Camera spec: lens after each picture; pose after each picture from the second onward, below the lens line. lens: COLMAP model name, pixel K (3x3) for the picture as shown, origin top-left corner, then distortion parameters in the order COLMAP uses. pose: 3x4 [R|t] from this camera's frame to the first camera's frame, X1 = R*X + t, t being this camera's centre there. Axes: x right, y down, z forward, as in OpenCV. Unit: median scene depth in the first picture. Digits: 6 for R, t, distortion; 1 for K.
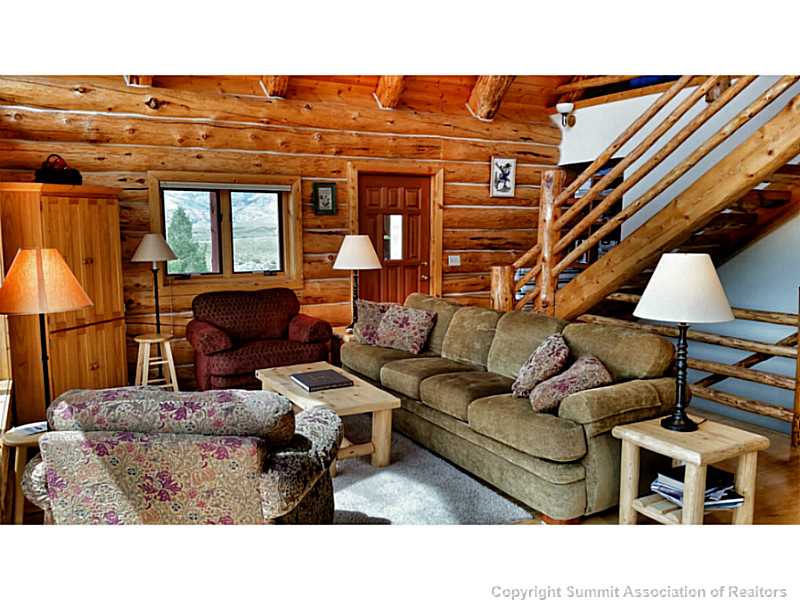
lens RADIAL K [[656.4, 0, 401.3], [0, 656.4, 297.4], [0, 0, 1]] dist [-0.012655, -0.037480]
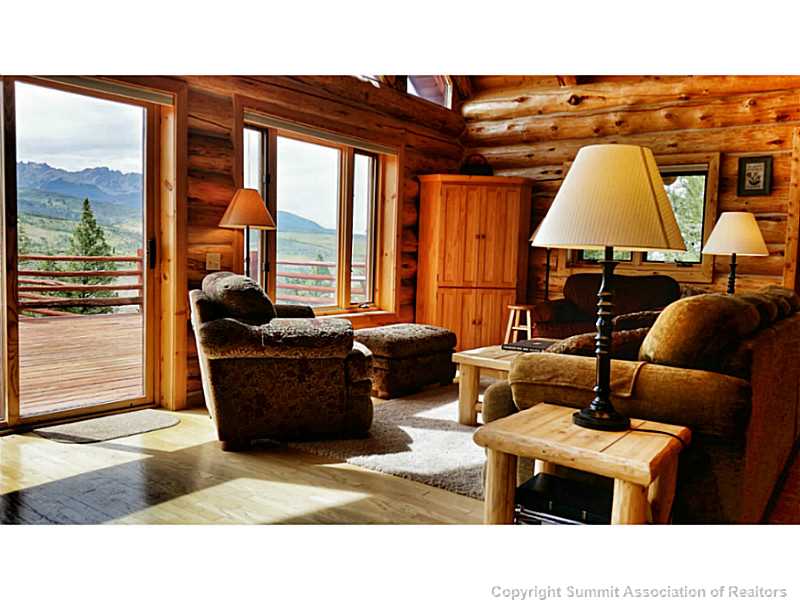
lens RADIAL K [[656.4, 0, 400.7], [0, 656.4, 305.1], [0, 0, 1]] dist [-0.012655, -0.037480]
pose [[0.428017, 0.079933, -0.900229, 0.503177], [-0.121609, 0.992116, 0.030272, 0.046400], [0.895551, 0.096519, 0.434364, 0.286406]]
